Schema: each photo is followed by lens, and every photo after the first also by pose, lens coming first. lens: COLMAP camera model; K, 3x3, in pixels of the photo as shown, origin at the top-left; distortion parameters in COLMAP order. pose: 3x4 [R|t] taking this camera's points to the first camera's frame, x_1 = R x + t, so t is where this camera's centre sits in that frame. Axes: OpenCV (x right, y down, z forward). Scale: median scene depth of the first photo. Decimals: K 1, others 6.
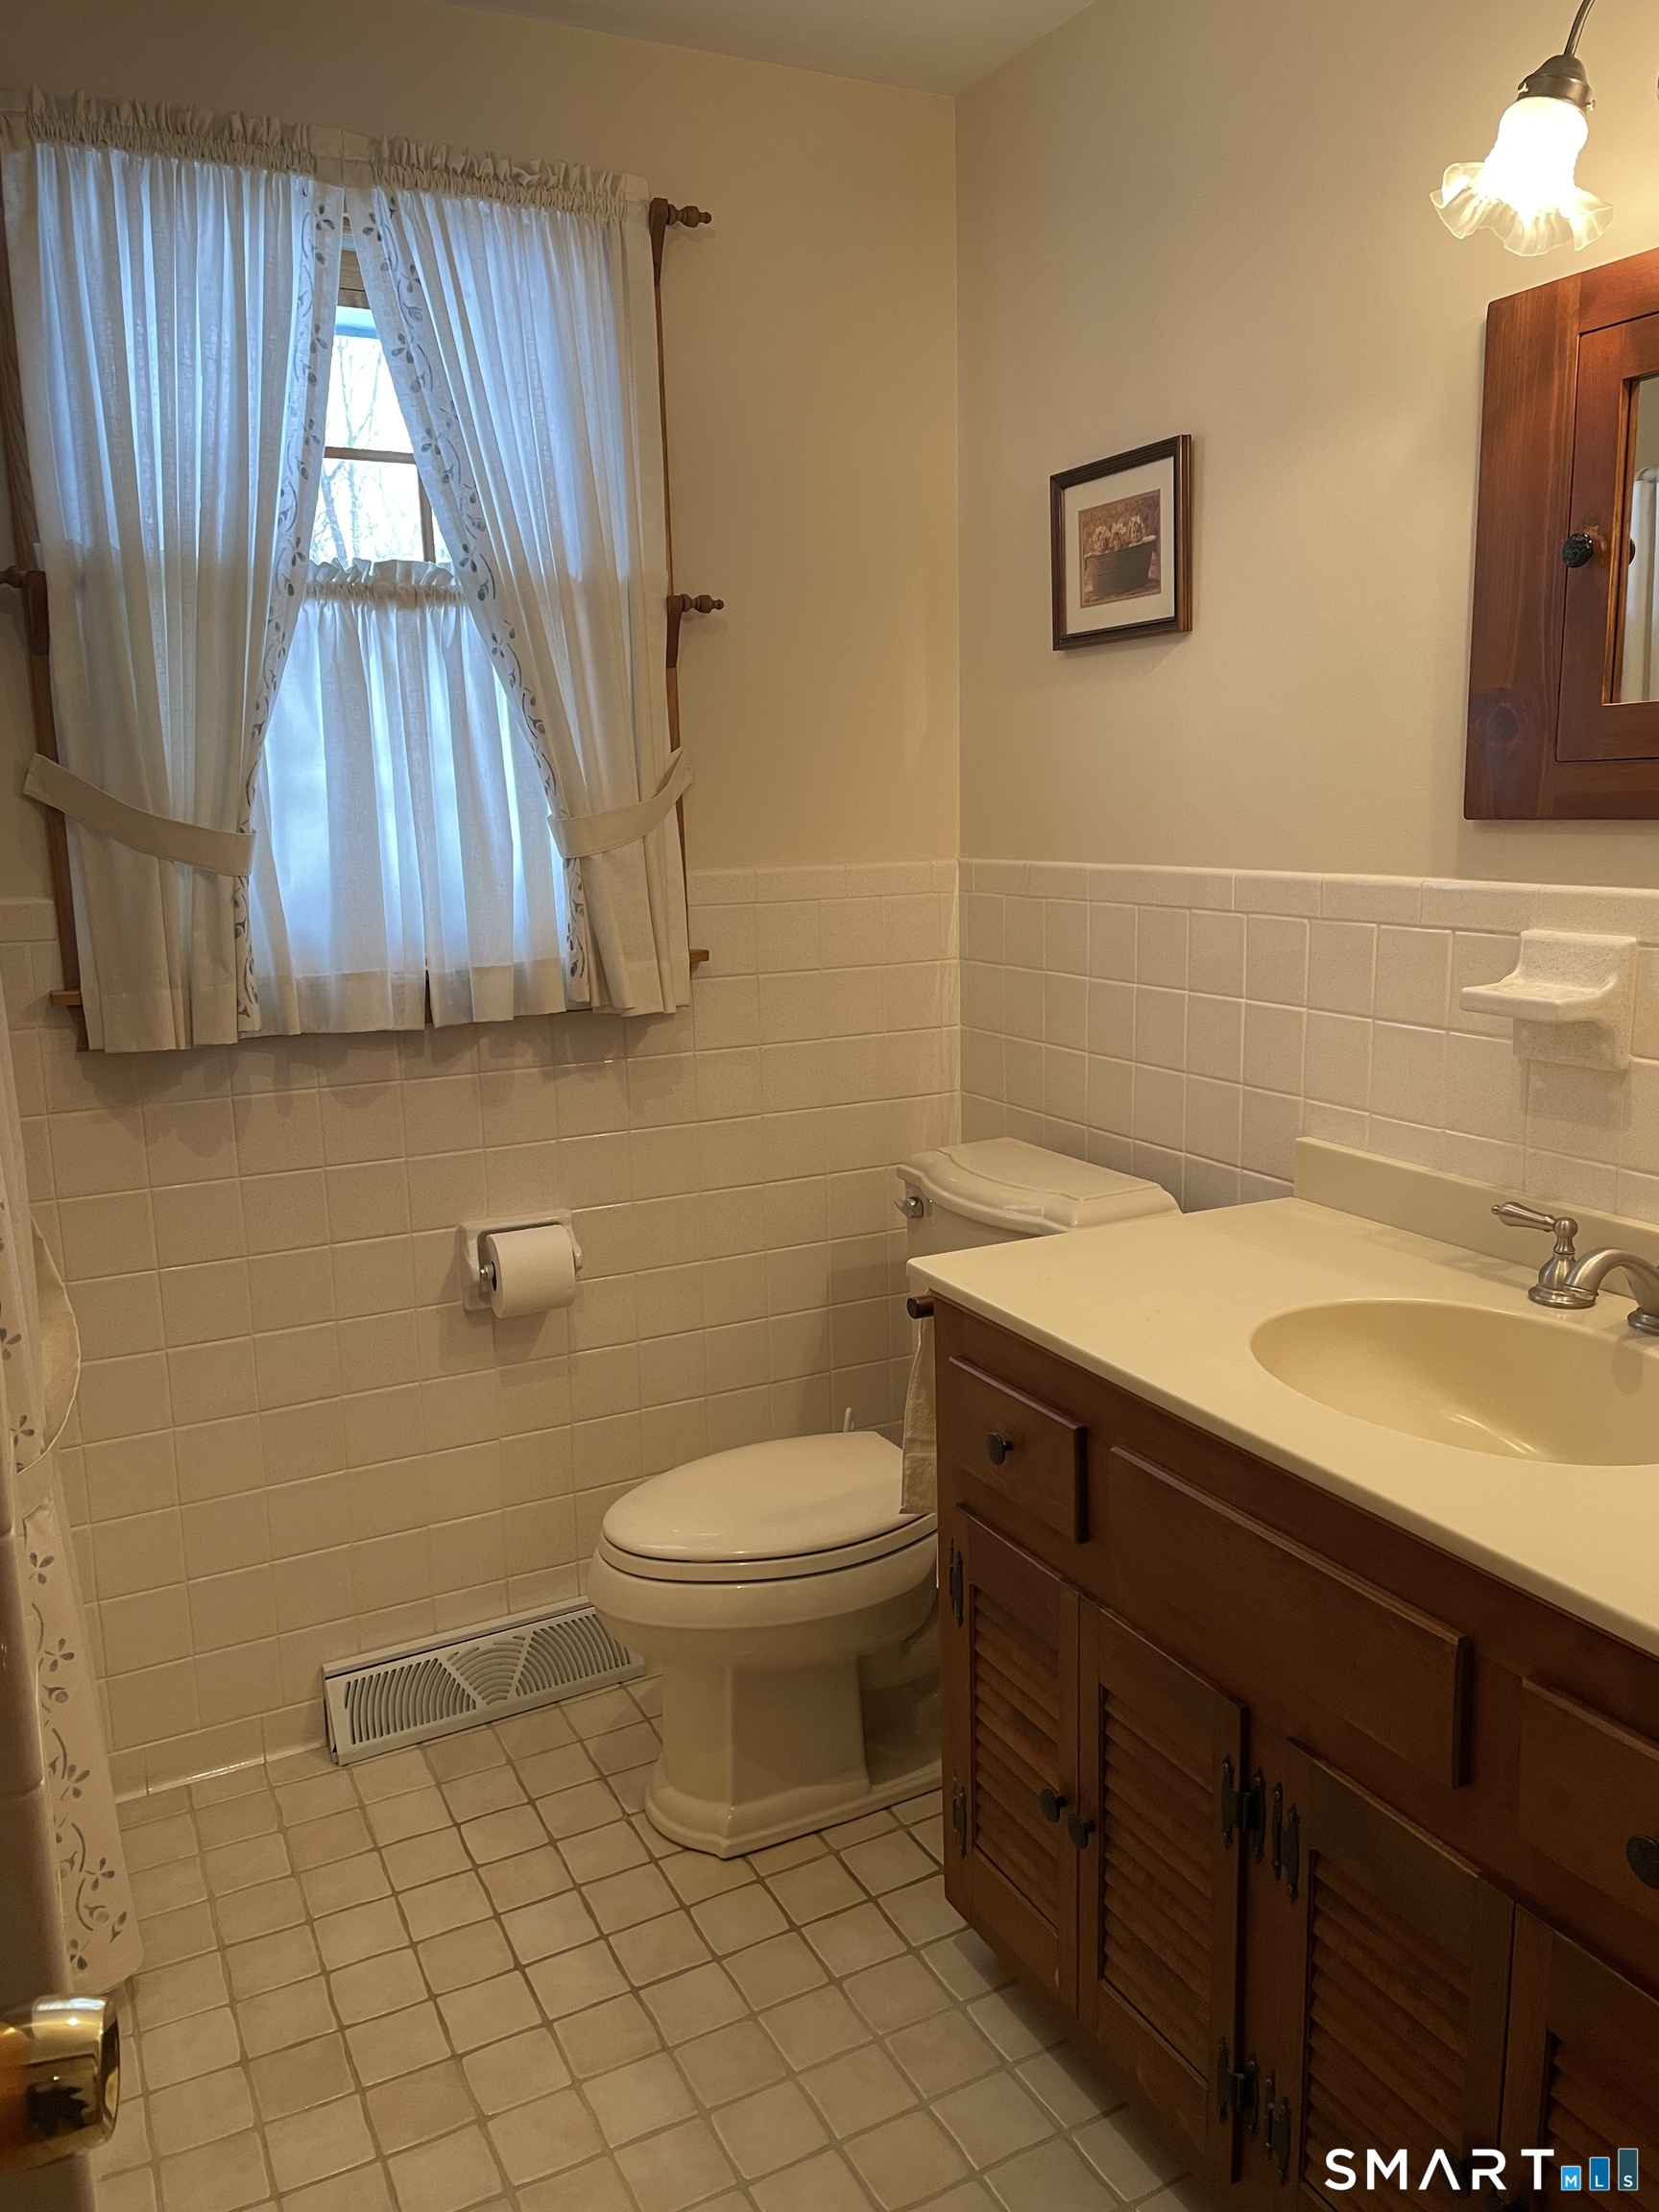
lens RADIAL K [[1789.3, 0, 832.6], [0, 1789.3, 1069.3], [0, 0, 1]] dist [-0.003014, 0.003075]
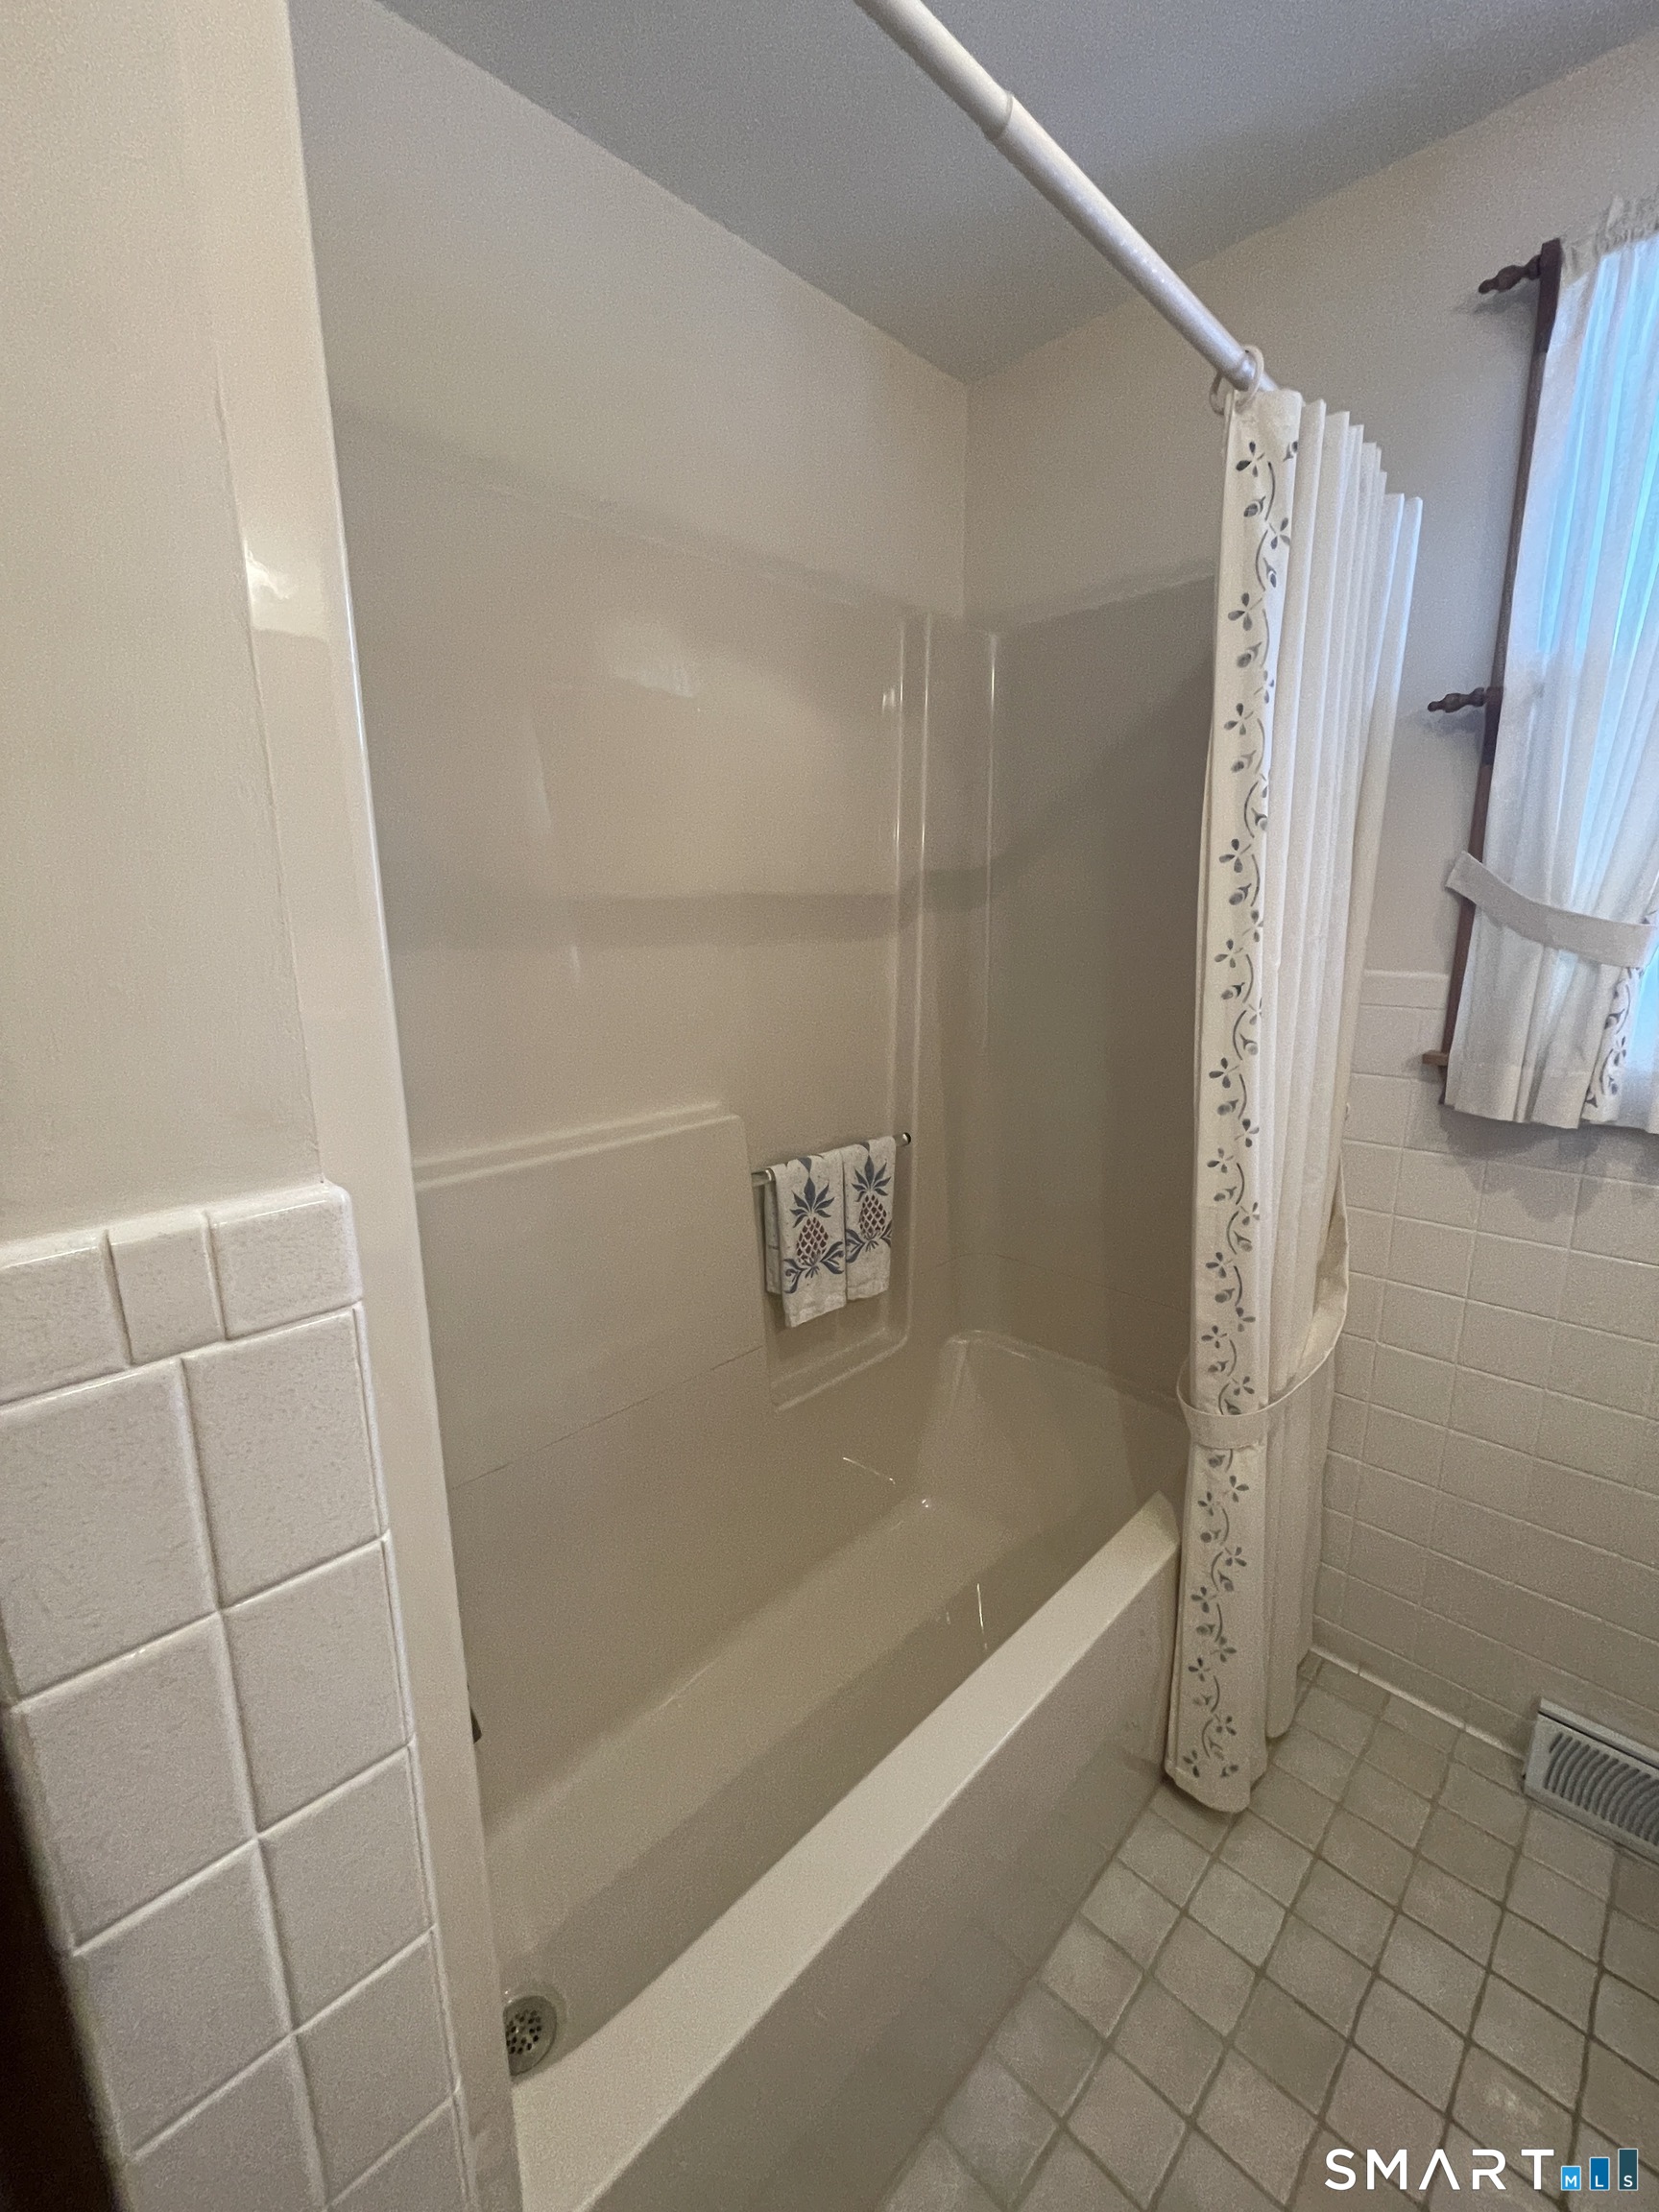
lens RADIAL K [[894.2, 0, 829.5], [0, 894.2, 1106.0], [0, 0, 1]] dist [0.000254, -0.000144]
pose [[0.316099, 0.212580, -0.924603, 0.005223], [-0.141501, 0.974236, 0.175616, -0.057360], [0.938115, 0.075320, 0.338035, 0.420501]]
